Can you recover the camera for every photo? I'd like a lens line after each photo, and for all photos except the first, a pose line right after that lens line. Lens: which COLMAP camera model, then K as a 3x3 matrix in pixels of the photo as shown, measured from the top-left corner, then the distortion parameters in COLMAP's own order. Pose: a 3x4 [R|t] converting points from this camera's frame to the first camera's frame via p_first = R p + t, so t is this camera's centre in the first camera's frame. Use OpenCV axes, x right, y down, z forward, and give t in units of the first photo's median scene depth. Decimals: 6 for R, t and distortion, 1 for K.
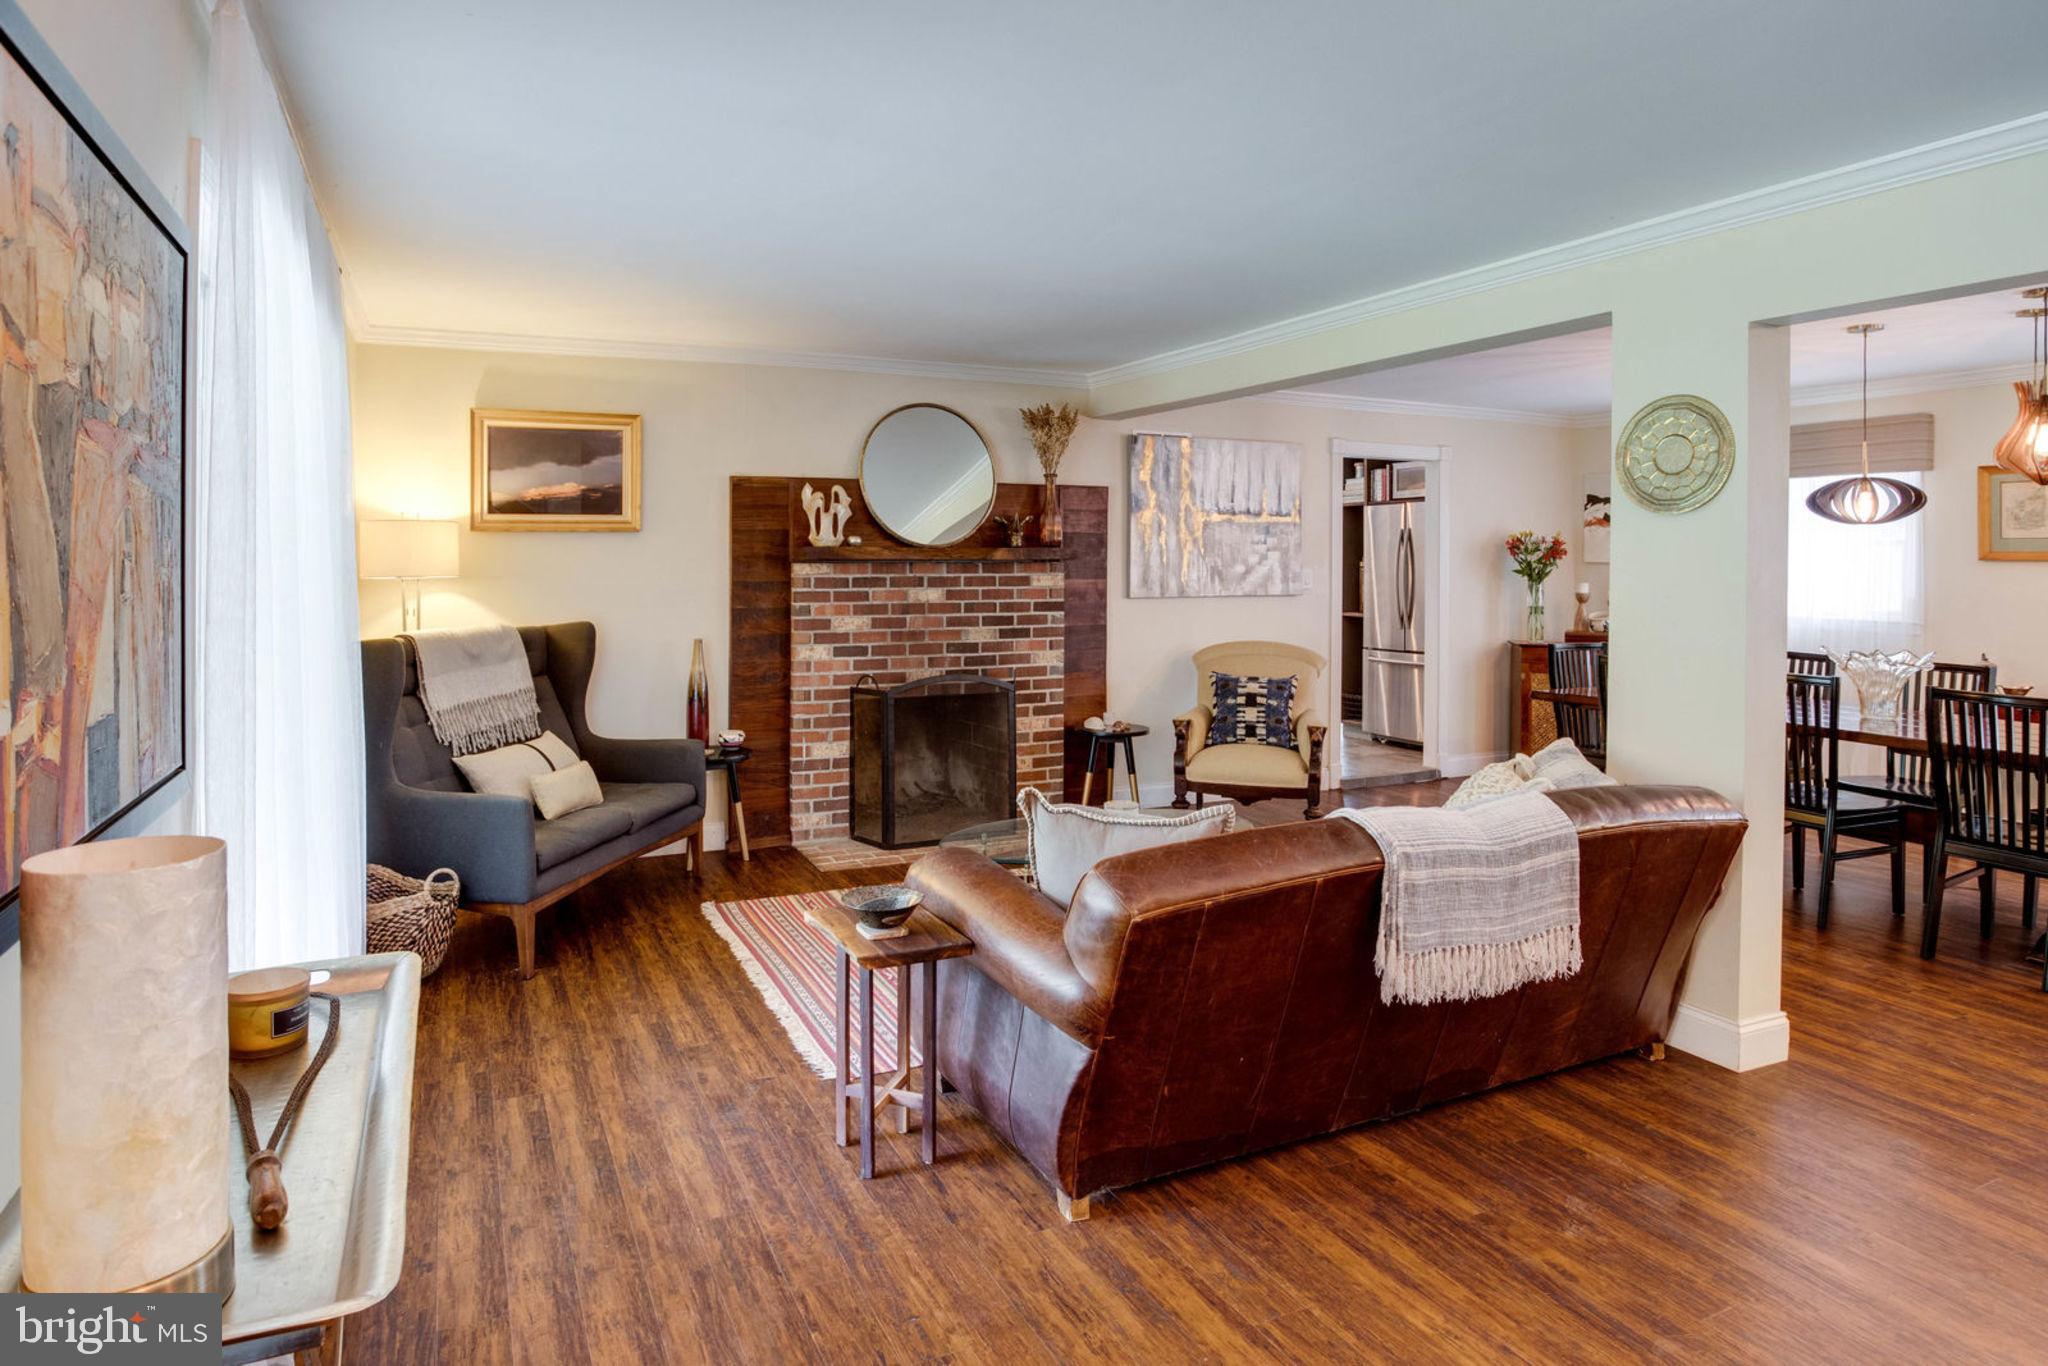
lens RADIAL K [[1177.2, 0, 937.7], [0, 1177.2, 569.7], [0, 0, 1]] dist [-0.018748, 0.000399]
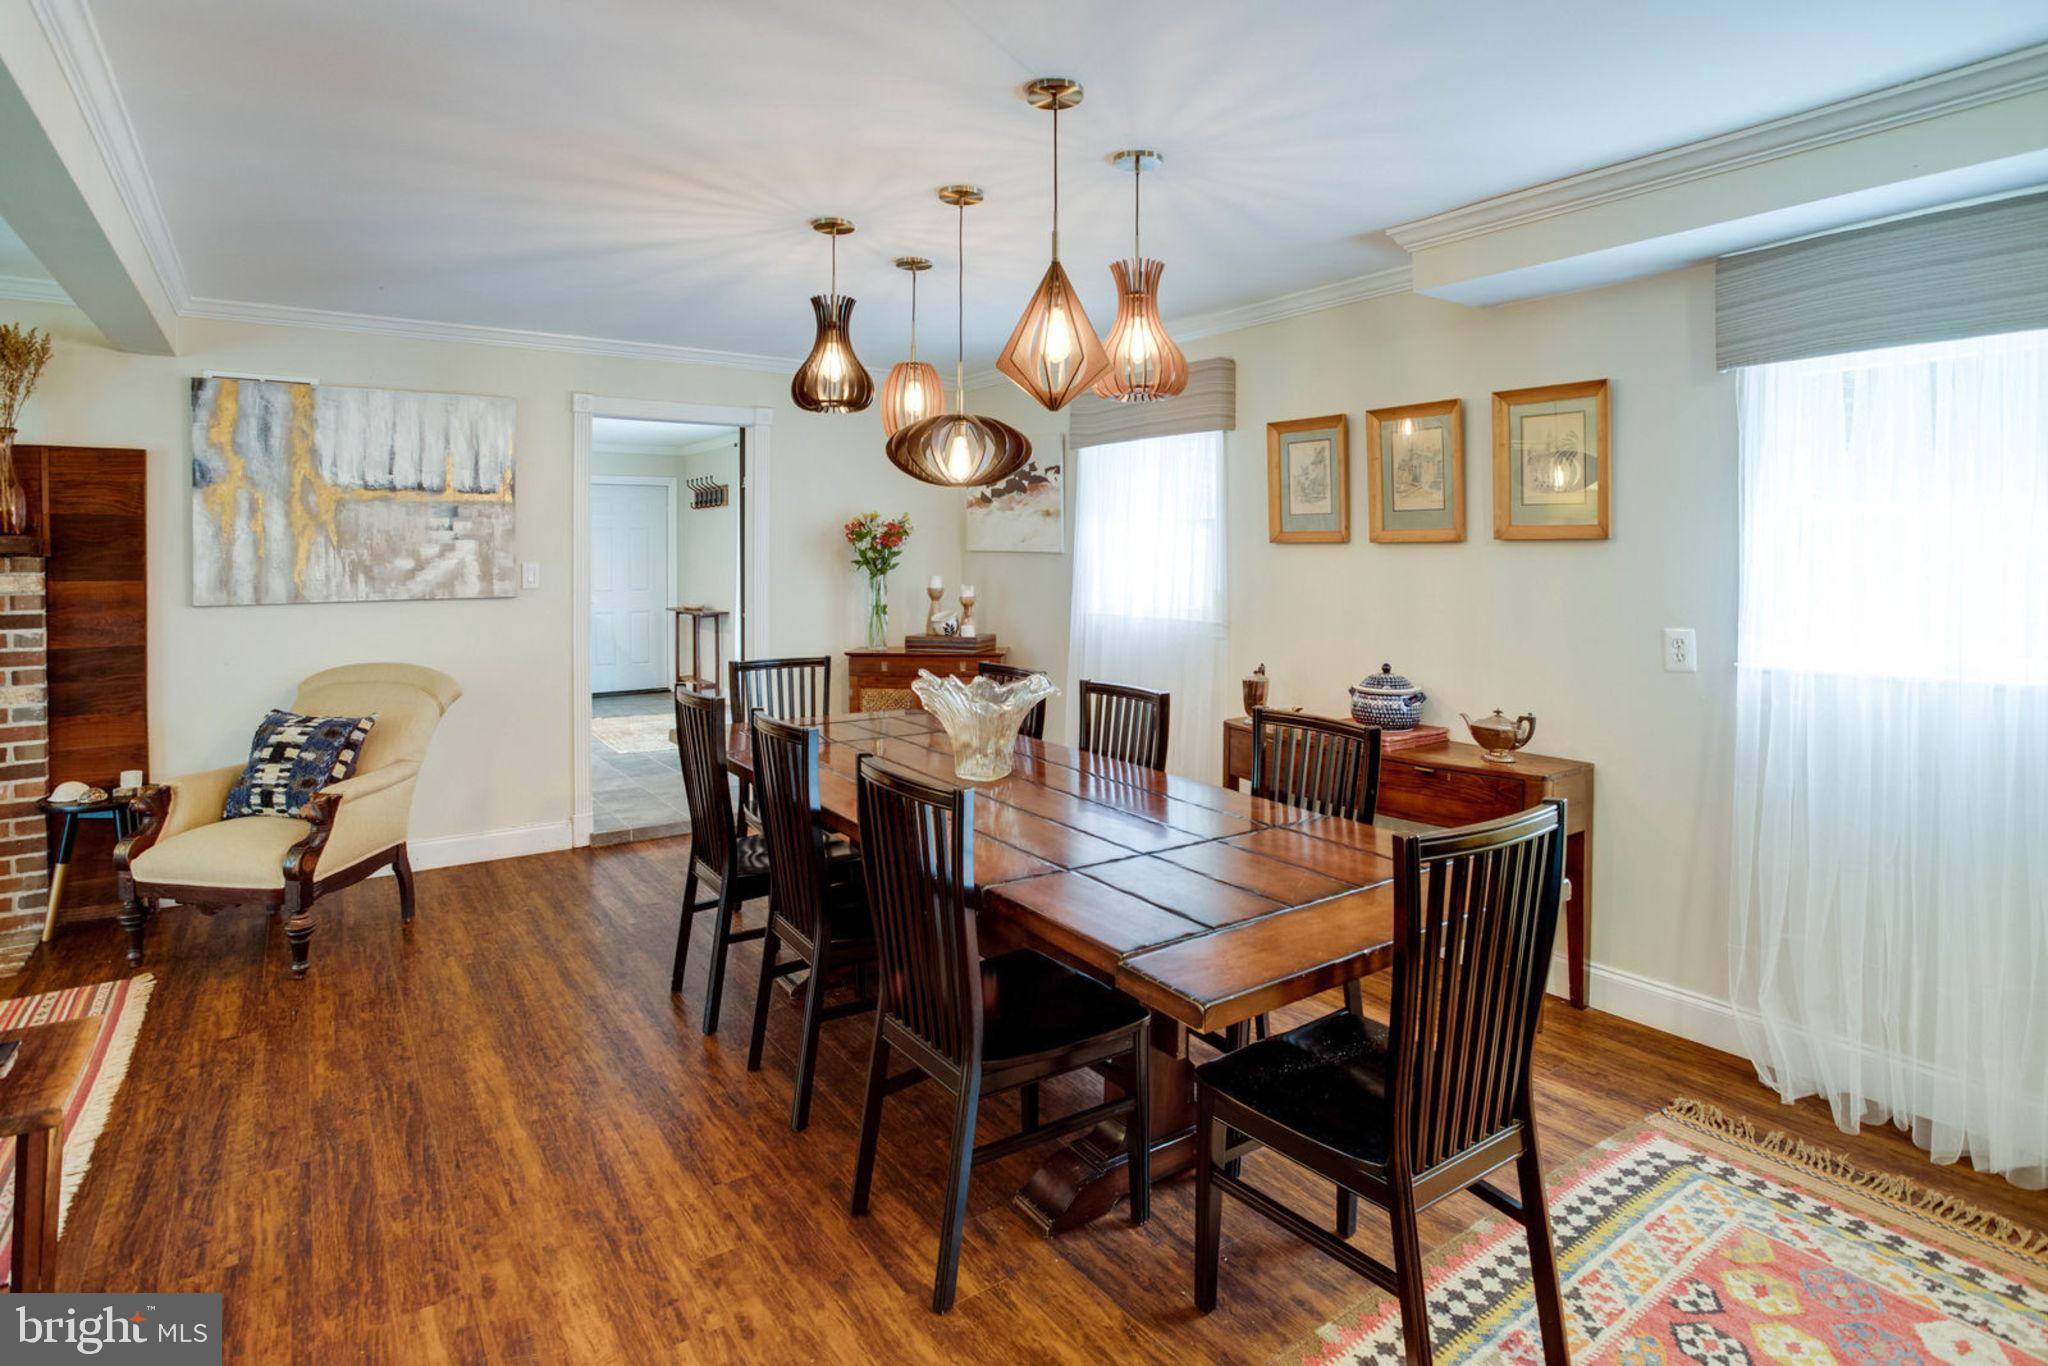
lens RADIAL K [[1076.6, 0, 951.4], [0, 1076.6, 572.0], [0, 0, 1]] dist [-0.002938, 0.001448]
pose [[0.988298, -0.011618, 0.152093, 0.500924], [0.010143, 0.999894, 0.010475, 0.001050], [-0.152199, -0.008810, 0.988311, 0.276216]]
